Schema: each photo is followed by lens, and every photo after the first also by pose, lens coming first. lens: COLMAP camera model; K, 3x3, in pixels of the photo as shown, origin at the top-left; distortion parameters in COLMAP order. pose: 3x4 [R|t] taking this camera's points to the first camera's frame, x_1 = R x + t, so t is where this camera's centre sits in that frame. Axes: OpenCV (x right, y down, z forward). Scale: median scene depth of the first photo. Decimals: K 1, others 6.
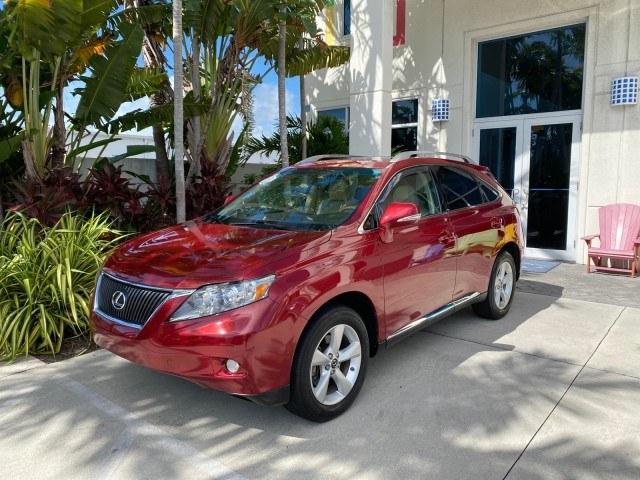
lens RADIAL K [[489.5, 0, 320.0], [0, 489.5, 240.0], [0, 0, 1]] dist [-0.002687, 0.001448]
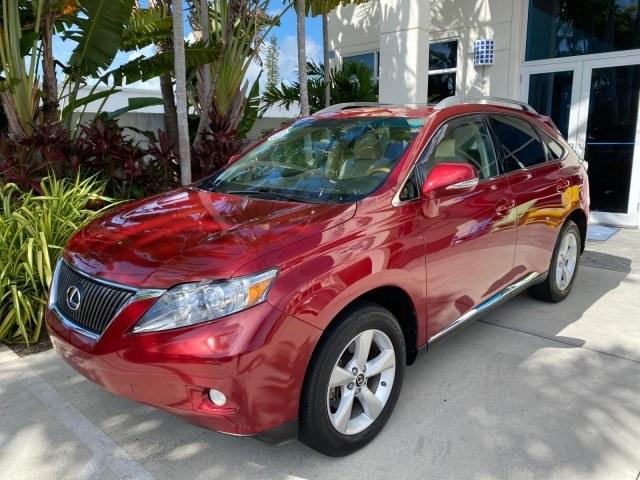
lens RADIAL K [[489.5, 0, 320.0], [0, 489.5, 240.0], [0, 0, 1]] dist [-0.002687, 0.001448]
pose [[0.998508, 0.001439, -0.054581, 0.004213], [0.003353, 0.996150, 0.087606, -0.014113], [0.054497, -0.087659, 0.994659, 0.128512]]
